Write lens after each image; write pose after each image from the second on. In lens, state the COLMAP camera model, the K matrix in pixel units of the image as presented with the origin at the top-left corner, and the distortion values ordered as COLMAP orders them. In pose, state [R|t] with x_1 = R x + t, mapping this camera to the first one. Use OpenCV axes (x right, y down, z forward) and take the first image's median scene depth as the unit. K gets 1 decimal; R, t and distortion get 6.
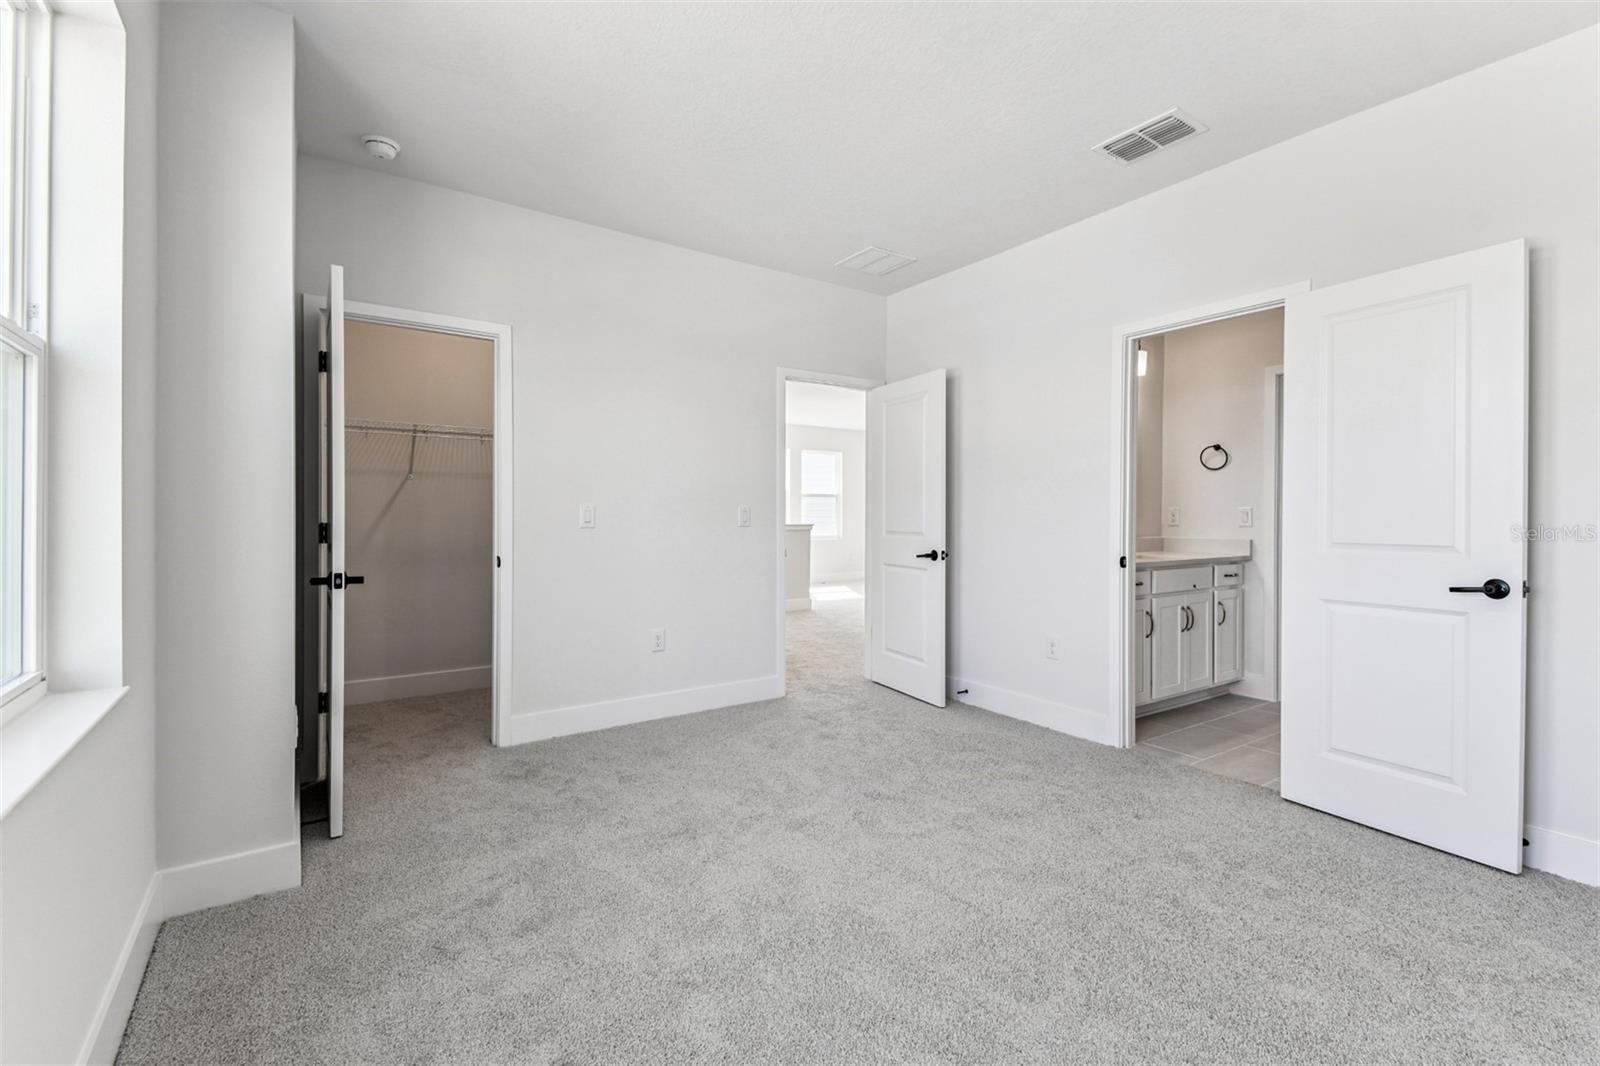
lens RADIAL K [[702.2, 0, 796.7], [0, 702.2, 527.7], [0, 0, 1]] dist [0.065366, -0.038155]
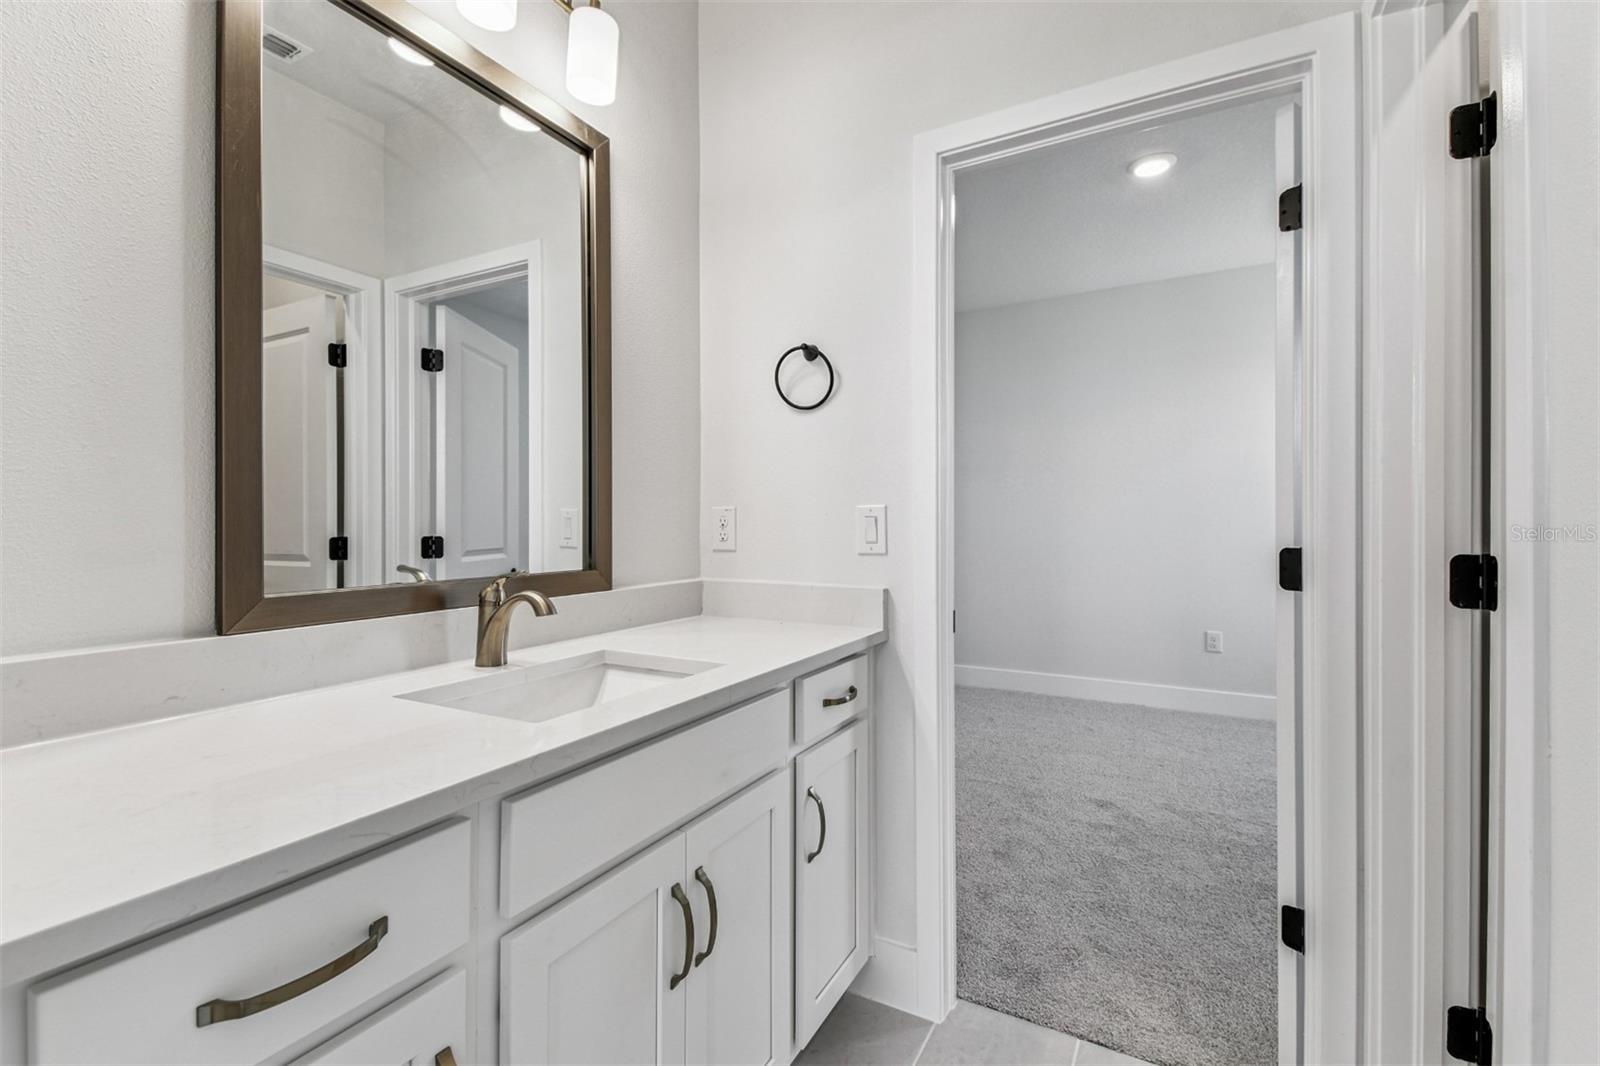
lens RADIAL K [[702.2, 0, 796.7], [0, 702.2, 527.7], [0, 0, 1]] dist [0.065366, -0.038155]
pose [[0.899984, -0.009443, 0.435820, 0.423995], [0.010660, 0.999943, -0.000349, -0.016560], [-0.435792, 0.004960, 0.900034, 0.676038]]
